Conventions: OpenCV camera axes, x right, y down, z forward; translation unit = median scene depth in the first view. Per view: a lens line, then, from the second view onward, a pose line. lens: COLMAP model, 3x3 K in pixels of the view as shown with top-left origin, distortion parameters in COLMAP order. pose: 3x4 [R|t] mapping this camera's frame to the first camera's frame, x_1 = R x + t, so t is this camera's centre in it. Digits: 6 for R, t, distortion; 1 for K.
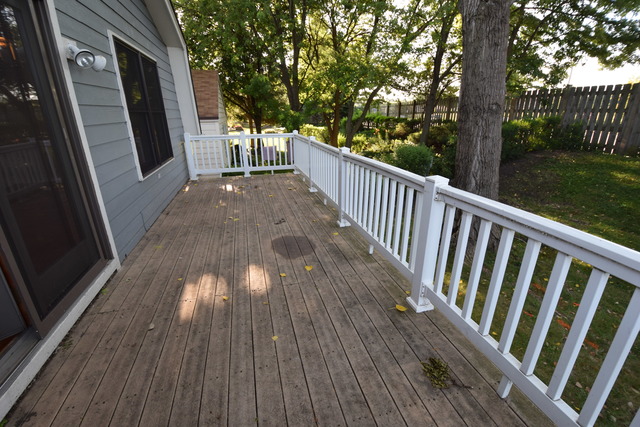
lens RADIAL K [[285.6, 0, 322.1], [0, 285.6, 216.4], [0, 0, 1]] dist [0.001279, -0.013318]
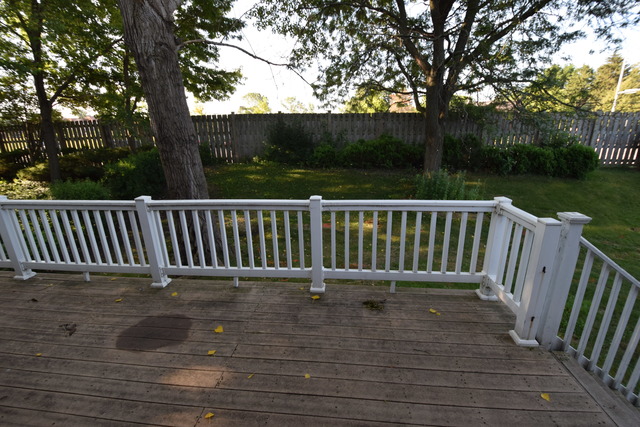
lens RADIAL K [[285.6, 0, 322.1], [0, 285.6, 216.4], [0, 0, 1]] dist [0.001279, -0.013318]
pose [[0.356057, -0.279067, 0.891821, -0.159334], [0.337295, 0.928408, 0.155852, -0.045249], [-0.871468, 0.245314, 0.424694, 0.064036]]
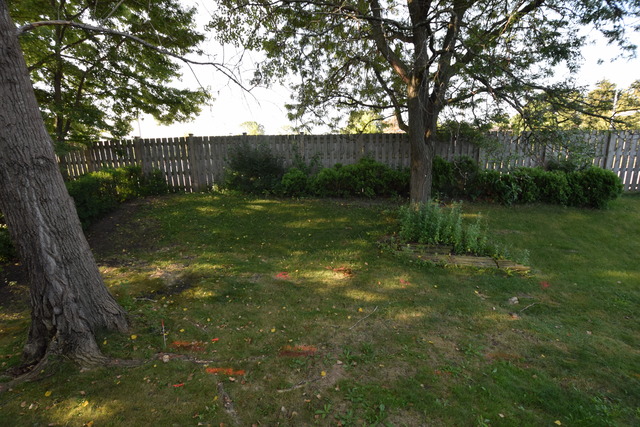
lens RADIAL K [[285.6, 0, 322.1], [0, 285.6, 216.4], [0, 0, 1]] dist [0.001279, -0.013318]
pose [[0.348717, -0.203282, 0.914917, 0.073810], [0.345223, 0.935418, 0.076257, -0.023741], [-0.871331, 0.289258, 0.396374, 0.047903]]
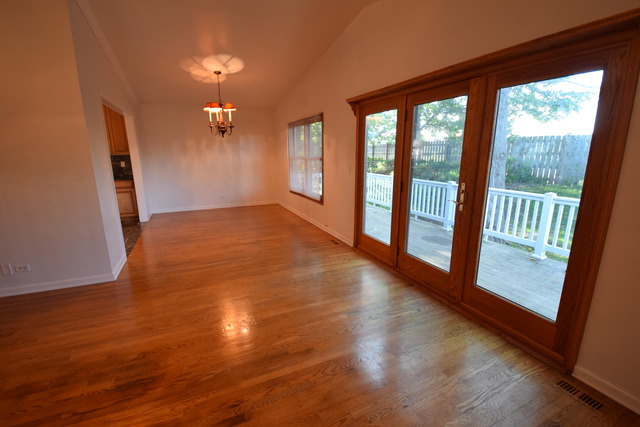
lens RADIAL K [[285.6, 0, 322.1], [0, 285.6, 216.4], [0, 0, 1]] dist [0.001279, -0.013318]
pose [[0.986355, -0.031758, 0.161542, -0.300305], [0.051434, 0.991547, -0.119115, 0.037756], [-0.156394, 0.125798, 0.979651, -0.153411]]
